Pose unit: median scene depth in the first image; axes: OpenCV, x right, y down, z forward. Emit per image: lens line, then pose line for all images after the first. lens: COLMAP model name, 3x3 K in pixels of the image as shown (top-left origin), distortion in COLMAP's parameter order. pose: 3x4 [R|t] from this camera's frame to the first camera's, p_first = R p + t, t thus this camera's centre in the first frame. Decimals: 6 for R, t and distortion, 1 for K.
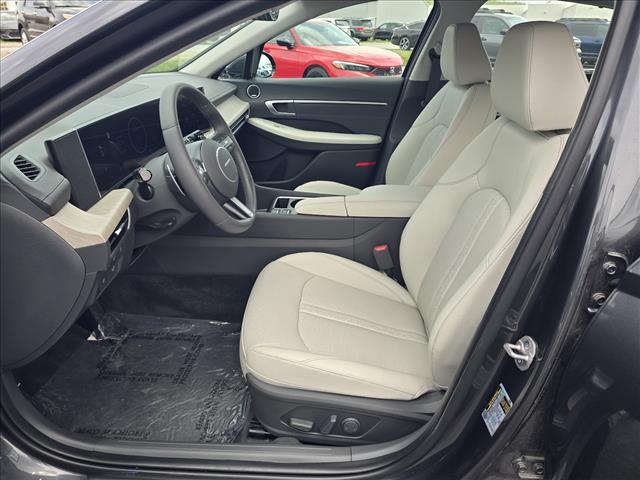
lens RADIAL K [[432.7, 0, 319.2], [0, 432.7, 240.8], [0, 0, 1]] dist [0.061855, -0.054882]
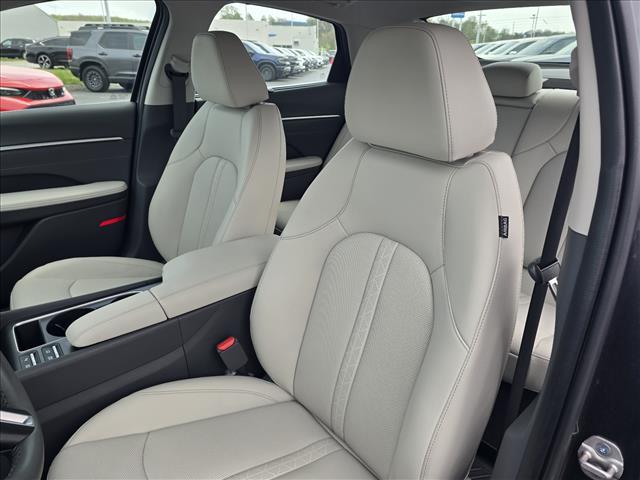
lens RADIAL K [[432.7, 0, 319.2], [0, 432.7, 240.8], [0, 0, 1]] dist [0.061855, -0.054882]
pose [[0.758145, -0.269128, 0.593958, -0.083729], [0.288184, 0.955364, 0.065038, -0.104037], [-0.584950, 0.121861, 0.801863, 0.238106]]
